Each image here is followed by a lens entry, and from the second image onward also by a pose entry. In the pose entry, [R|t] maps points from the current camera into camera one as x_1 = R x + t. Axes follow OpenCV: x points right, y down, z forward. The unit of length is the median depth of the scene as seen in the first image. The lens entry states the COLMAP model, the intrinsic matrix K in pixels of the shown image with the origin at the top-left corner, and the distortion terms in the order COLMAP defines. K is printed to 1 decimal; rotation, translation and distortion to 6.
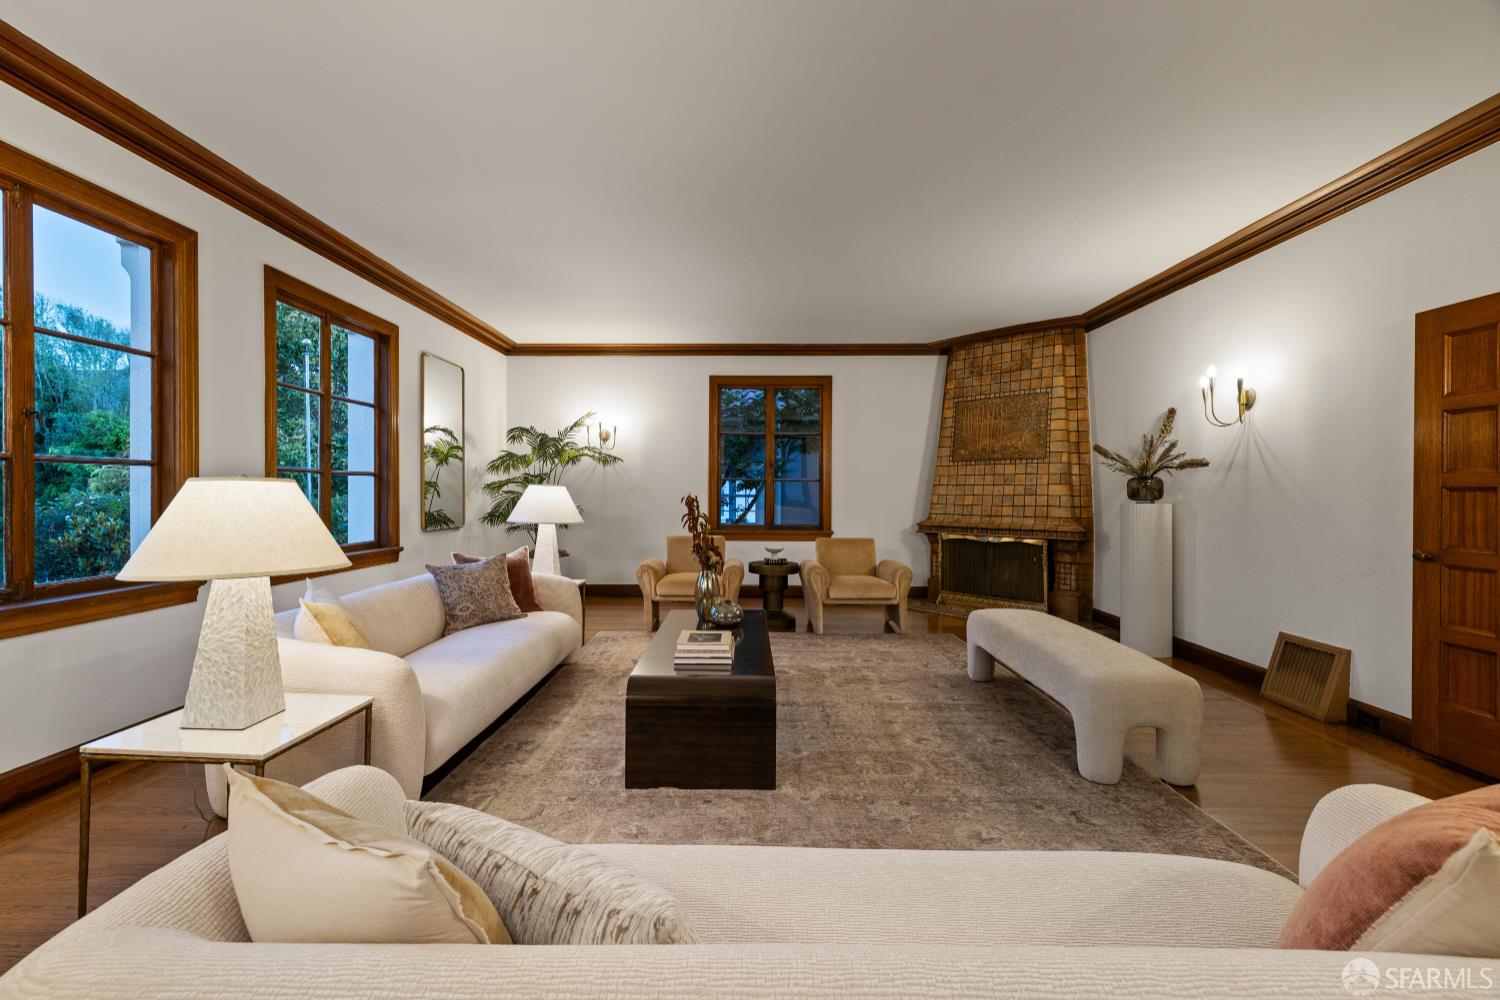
lens RADIAL K [[645.8, 0, 751.7], [0, 645.8, 490.9], [0, 0, 1]] dist [0.007259, -0.000352]
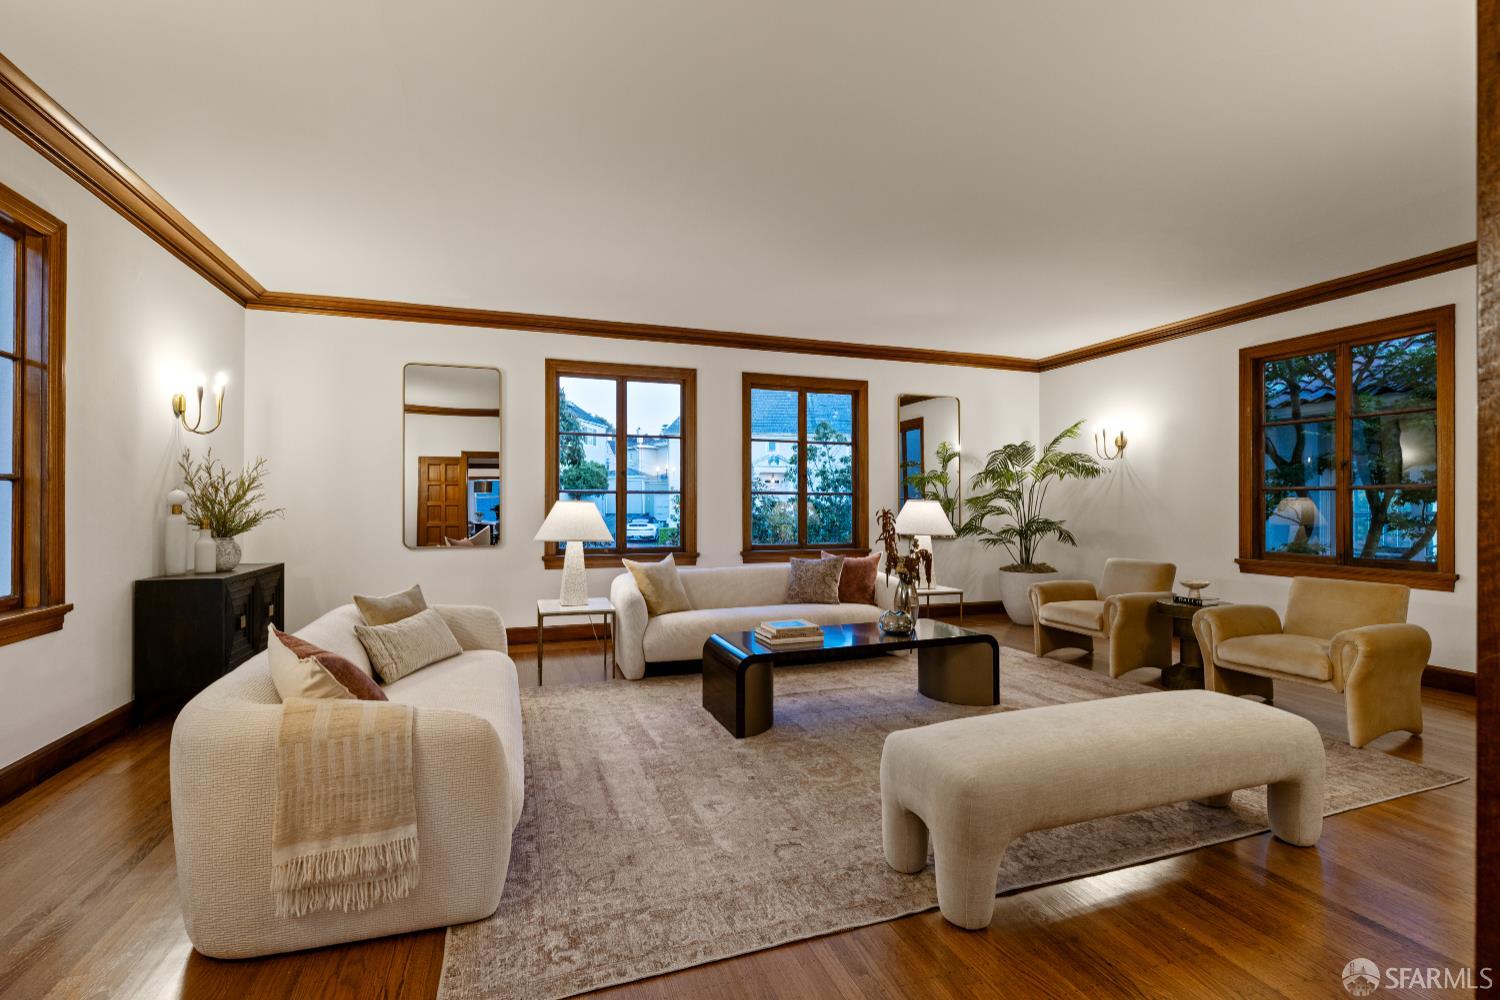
lens RADIAL K [[698.7, 0, 758.3], [0, 698.7, 504.7], [0, 0, 1]] dist [0.001600, 0.001650]
pose [[0.356717, -0.002891, -0.934208, 1.173850], [-0.000301, 0.999995, -0.003210, 0.003907], [0.934212, 0.001427, 0.356714, 0.479422]]
